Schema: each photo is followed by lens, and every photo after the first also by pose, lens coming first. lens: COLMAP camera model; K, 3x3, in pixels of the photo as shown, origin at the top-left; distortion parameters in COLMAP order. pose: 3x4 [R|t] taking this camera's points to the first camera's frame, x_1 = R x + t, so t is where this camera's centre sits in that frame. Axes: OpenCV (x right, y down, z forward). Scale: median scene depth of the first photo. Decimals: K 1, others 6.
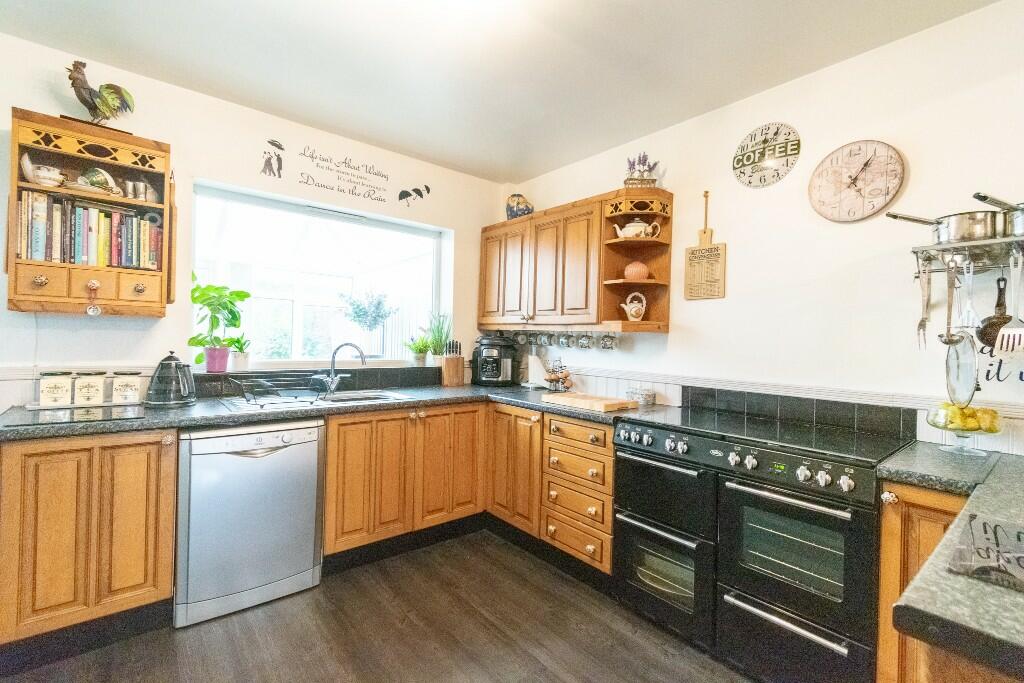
lens RADIAL K [[451.6, 0, 514.0], [0, 451.6, 338.3], [0, 0, 1]] dist [0.001095, -0.000189]
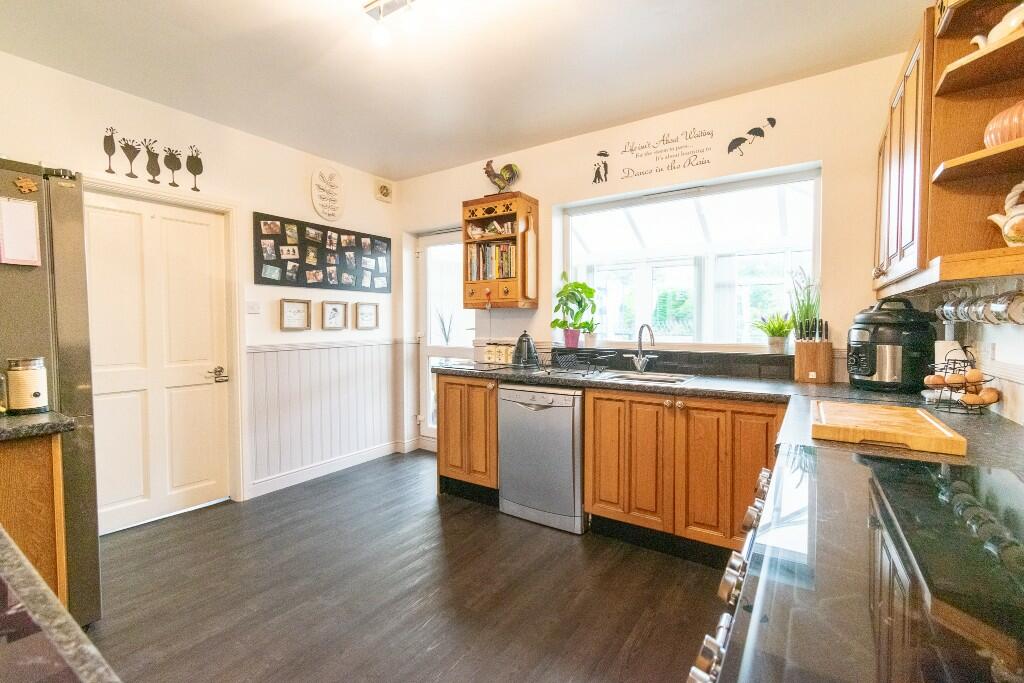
lens RADIAL K [[451.6, 0, 514.0], [0, 451.6, 338.3], [0, 0, 1]] dist [0.001095, -0.000189]
pose [[0.281740, 0.005843, -0.959473, 0.655439], [0.008622, 0.999926, 0.008621, 0.041024], [0.959452, -0.010701, 0.281669, 0.559907]]
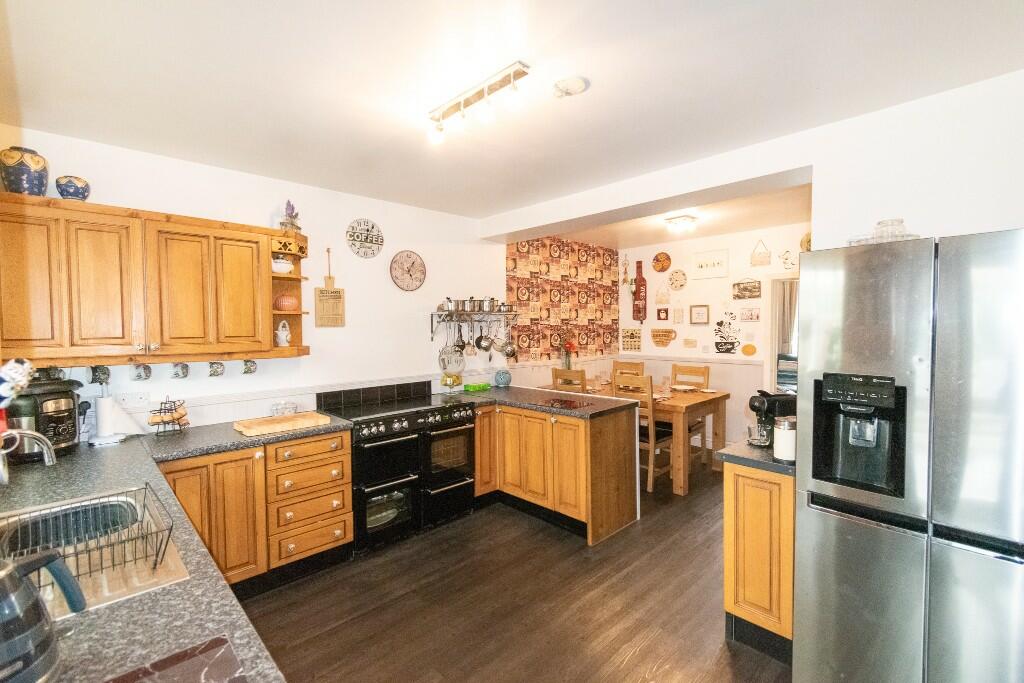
lens RADIAL K [[451.6, 0, 514.0], [0, 451.6, 338.3], [0, 0, 1]] dist [0.001095, -0.000189]
pose [[-0.077344, -0.056149, 0.995422, -1.155840], [0.009539, 0.998326, 0.057054, -0.148100], [-0.996959, 0.013908, -0.076679, 0.643721]]
